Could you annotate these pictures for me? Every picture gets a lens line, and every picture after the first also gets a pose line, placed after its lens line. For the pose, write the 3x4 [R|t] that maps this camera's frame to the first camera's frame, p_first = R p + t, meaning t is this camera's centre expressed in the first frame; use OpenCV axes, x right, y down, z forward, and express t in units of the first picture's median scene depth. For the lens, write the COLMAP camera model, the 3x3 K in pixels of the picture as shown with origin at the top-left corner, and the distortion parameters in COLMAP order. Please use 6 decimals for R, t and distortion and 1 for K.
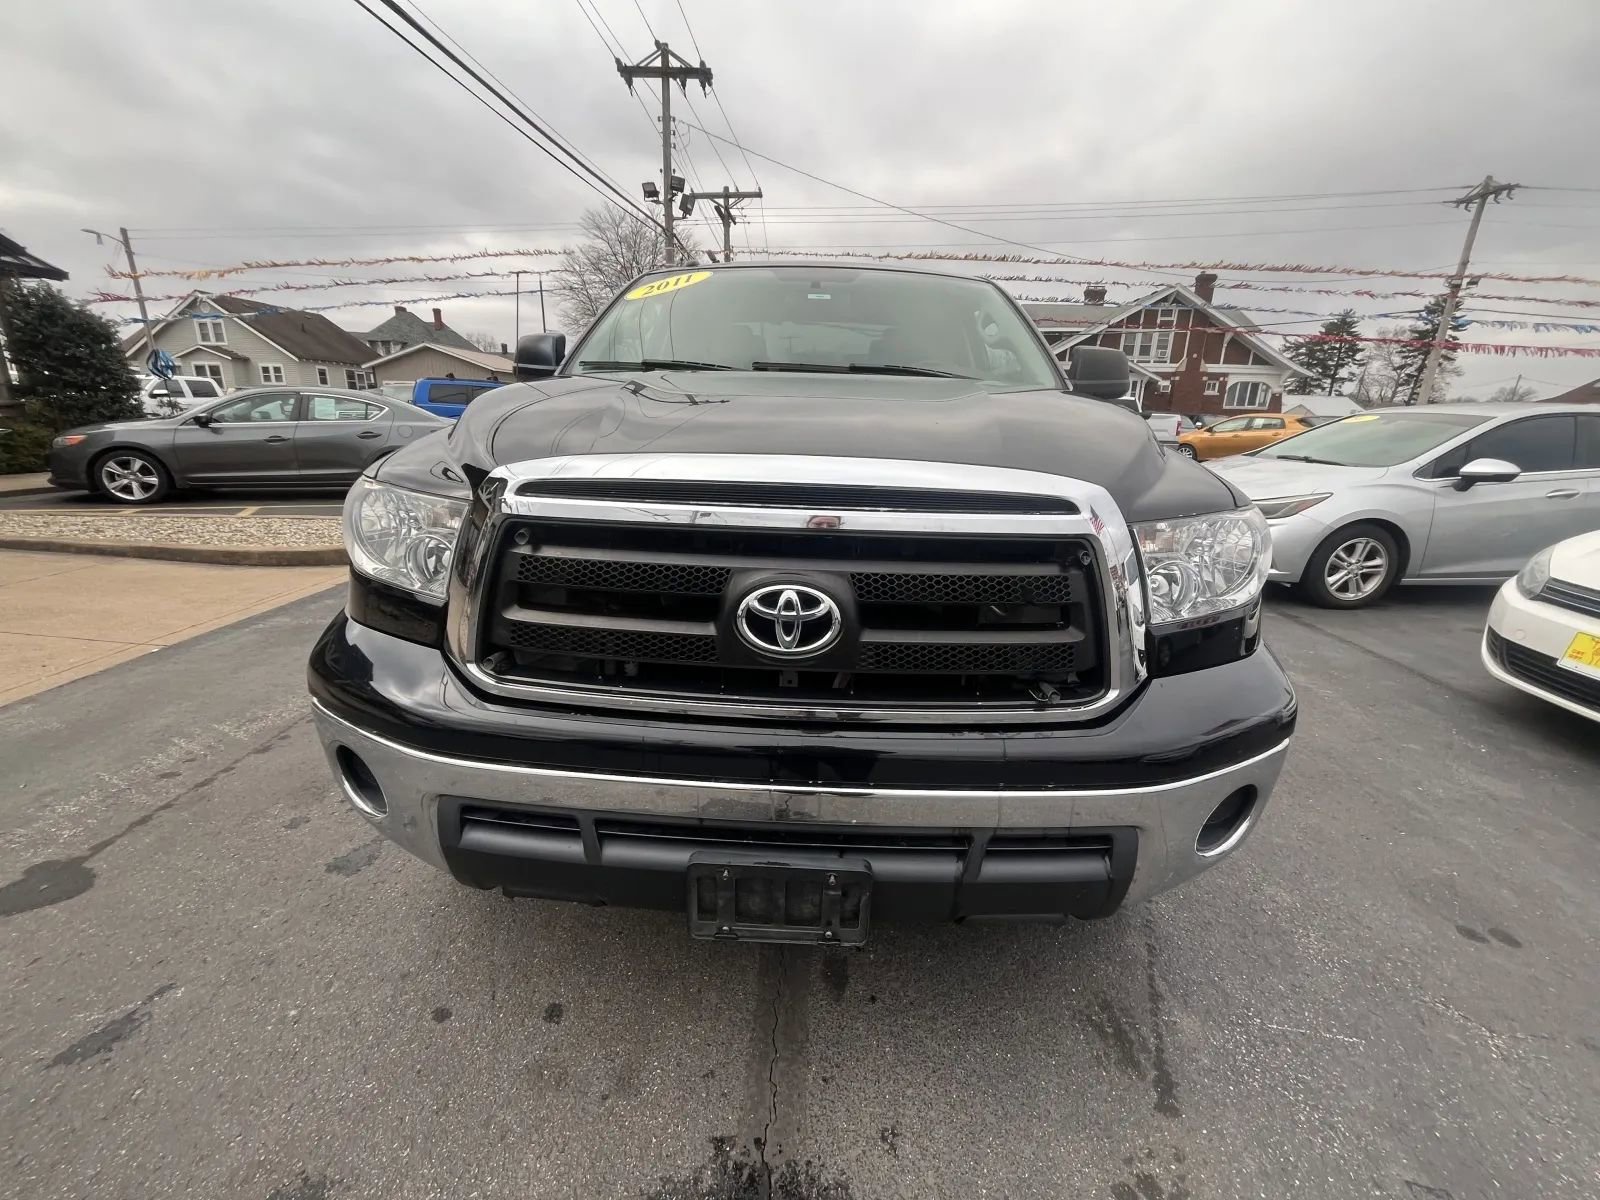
lens RADIAL K [[639.6, 0, 796.9], [0, 639.6, 604.5], [0, 0, 1]] dist [-0.006798, 0.000738]
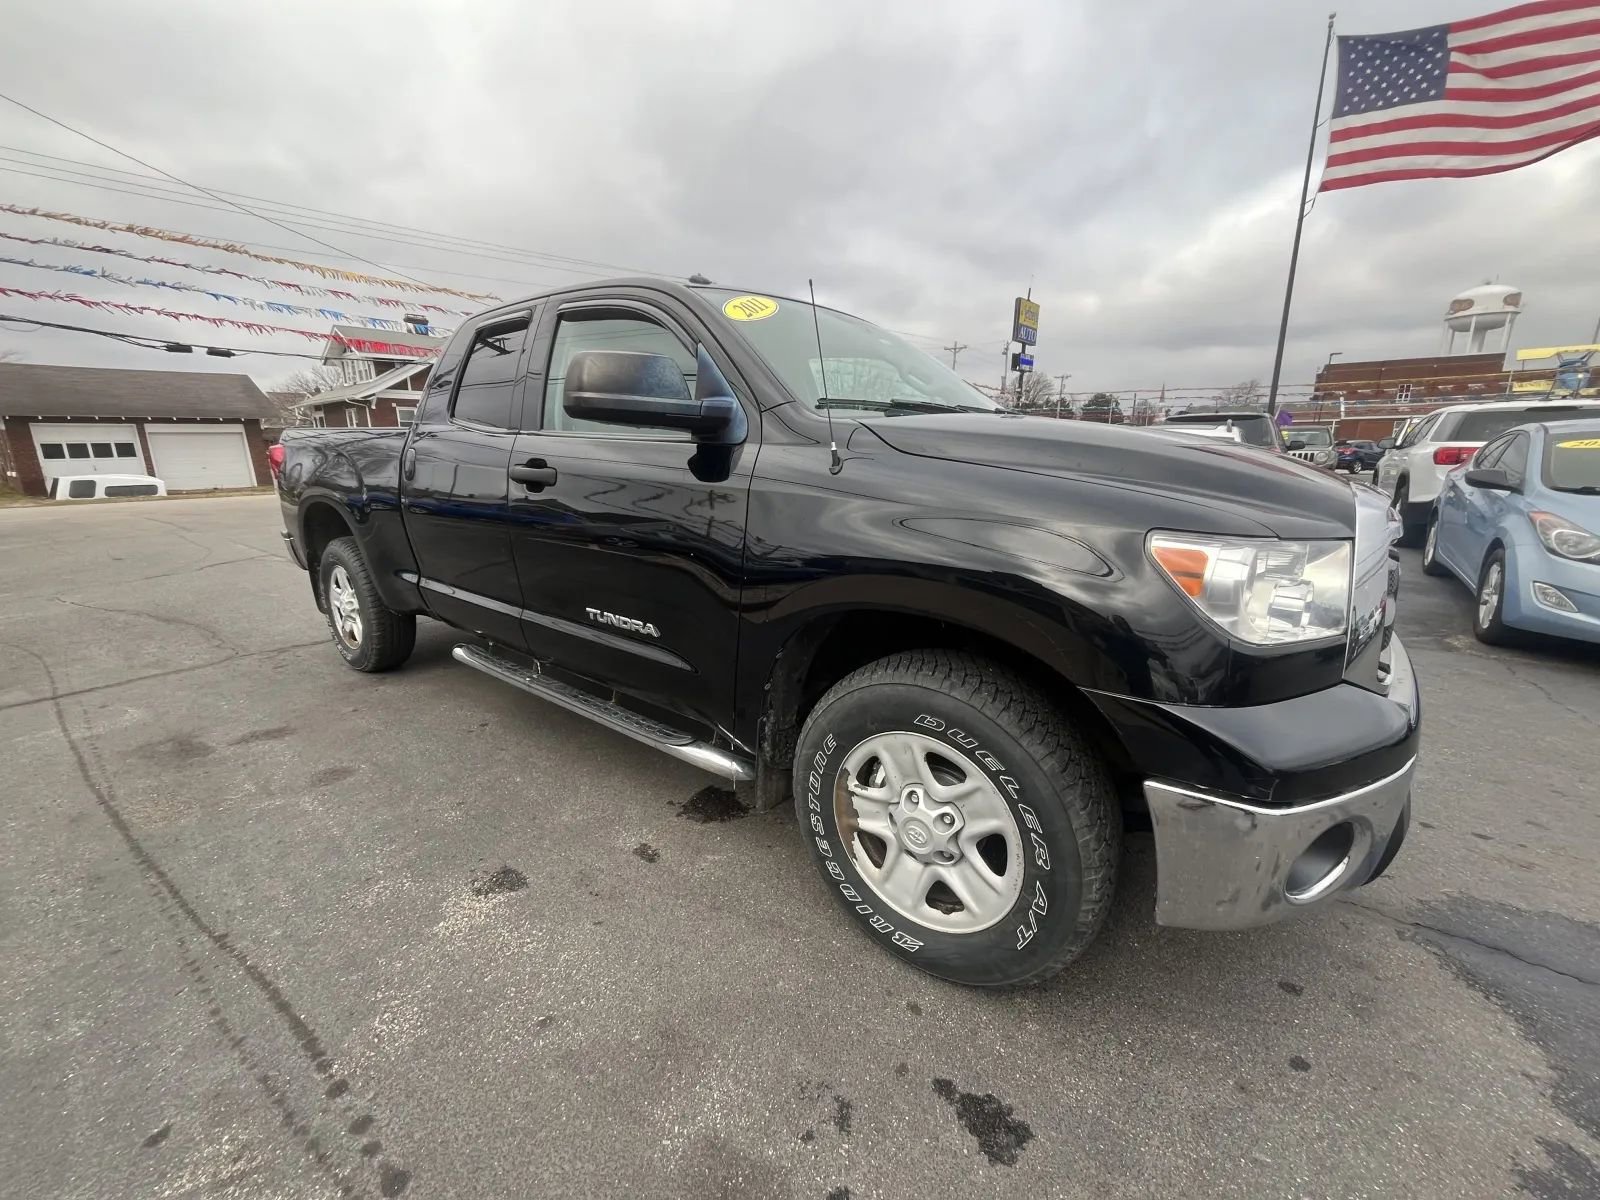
lens RADIAL K [[639.6, 0, 792.9], [0, 639.6, 612.0], [0, 0, 1]] dist [-0.006798, 0.000738]
pose [[0.587048, -0.226398, 0.777250, -0.072033], [0.251467, 0.963602, 0.090749, -0.013997], [-0.769505, 0.142179, 0.622613, 0.039578]]
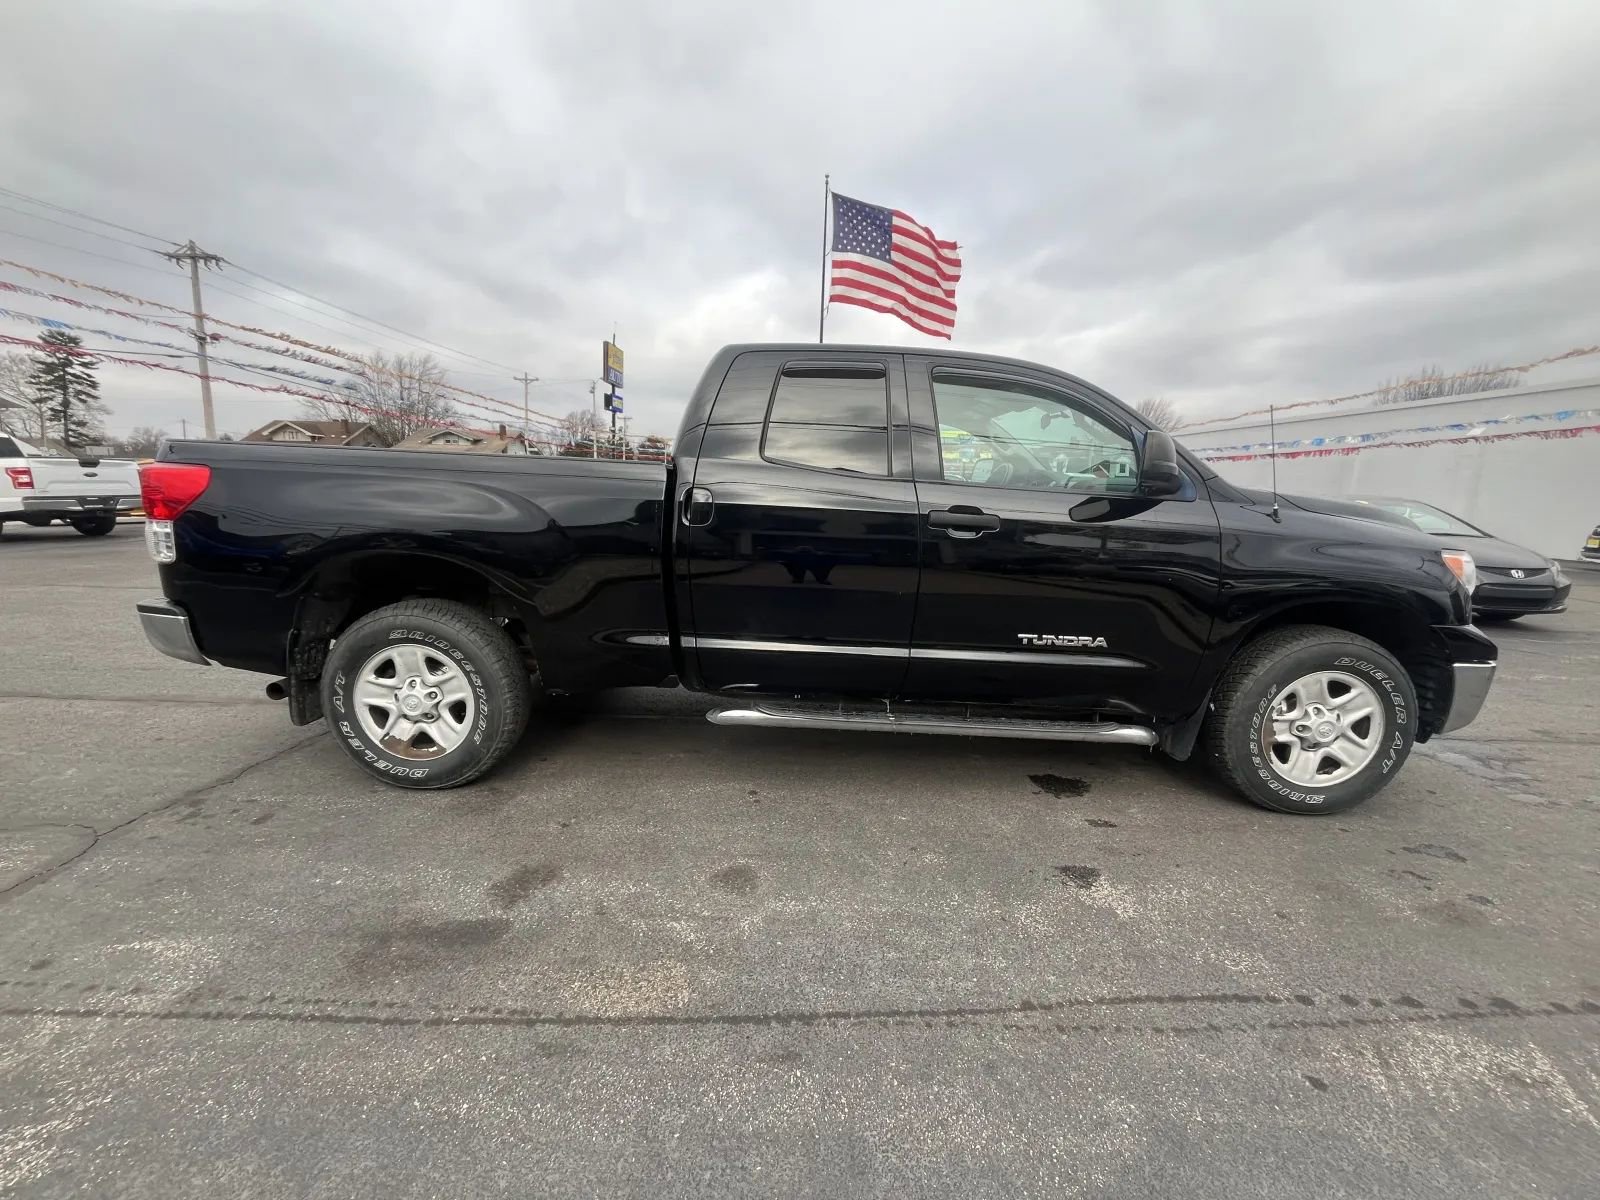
lens RADIAL K [[639.6, 0, 802.0], [0, 639.6, 602.4], [0, 0, 1]] dist [-0.006798, 0.000738]
pose [[-0.023690, -0.199981, 0.979513, -0.109729], [0.259061, 0.945092, 0.199219, -0.041473], [-0.965571, 0.258473, 0.029418, 0.124966]]
